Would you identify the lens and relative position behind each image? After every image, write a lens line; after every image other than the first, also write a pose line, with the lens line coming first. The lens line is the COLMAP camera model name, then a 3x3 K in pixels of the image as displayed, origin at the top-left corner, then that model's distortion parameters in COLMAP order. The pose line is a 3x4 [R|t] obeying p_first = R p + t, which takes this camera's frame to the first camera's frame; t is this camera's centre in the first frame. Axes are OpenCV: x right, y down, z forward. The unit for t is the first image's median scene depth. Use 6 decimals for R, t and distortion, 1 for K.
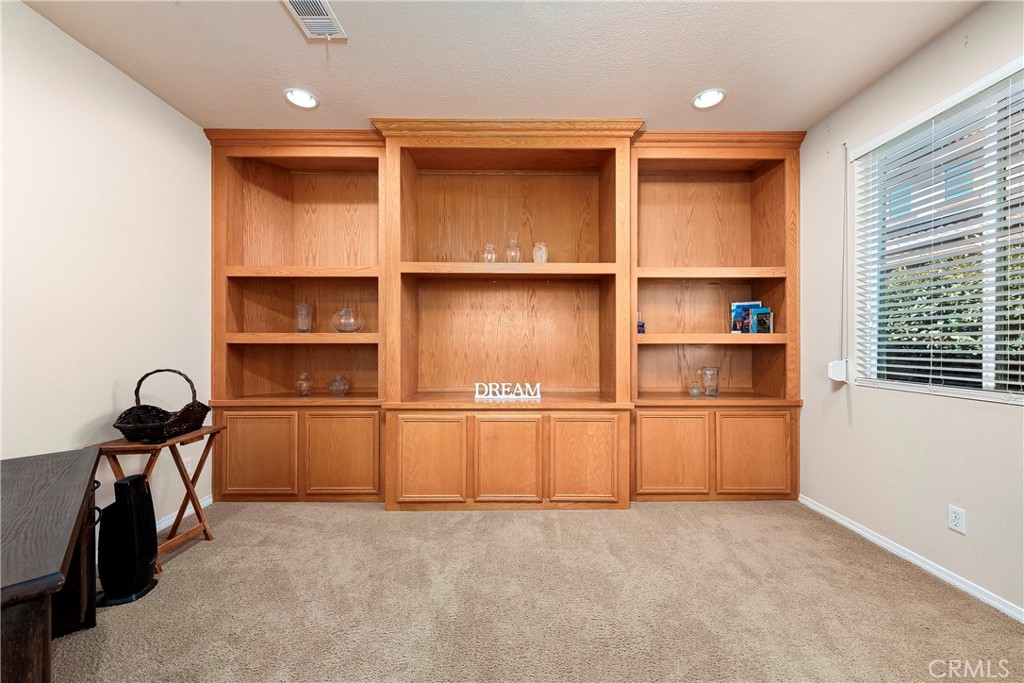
lens RADIAL K [[389.9, 0, 514.1], [0, 389.9, 342.6], [0, 0, 1]] dist [0.016336, 0.000160]
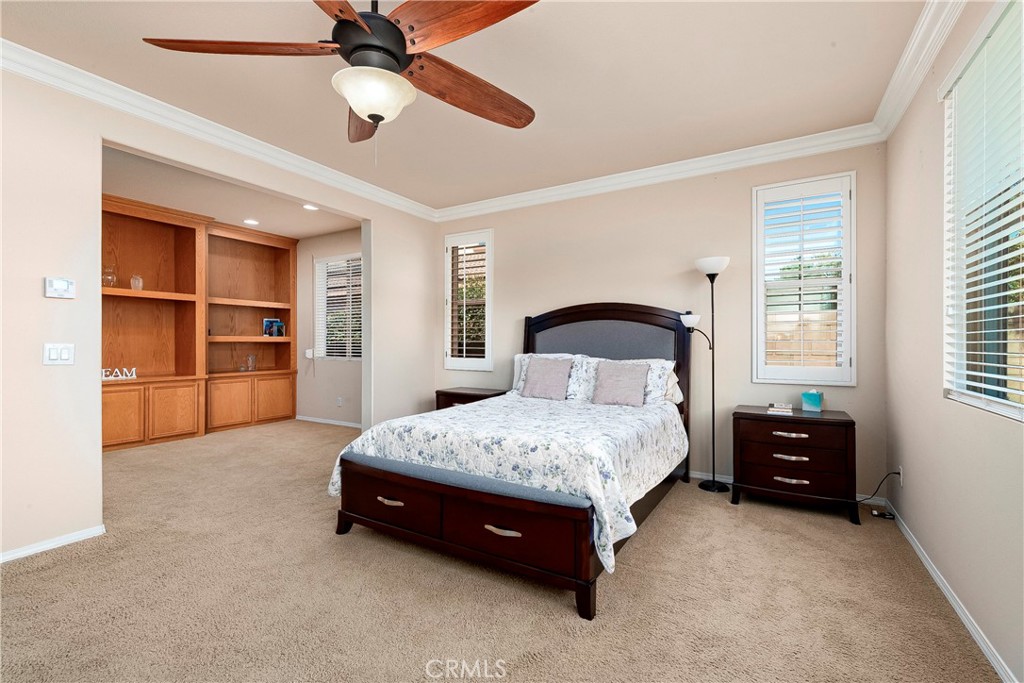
lens RADIAL K [[436.9, 0, 514.3], [0, 436.9, 342.1], [0, 0, 1]] dist [0.003704, 0.000210]
pose [[0.517486, 0.002521, 0.855688, -0.625608], [-0.002639, 0.999996, -0.001350, 0.003389], [-0.855688, -0.001560, 0.517490, -1.130016]]
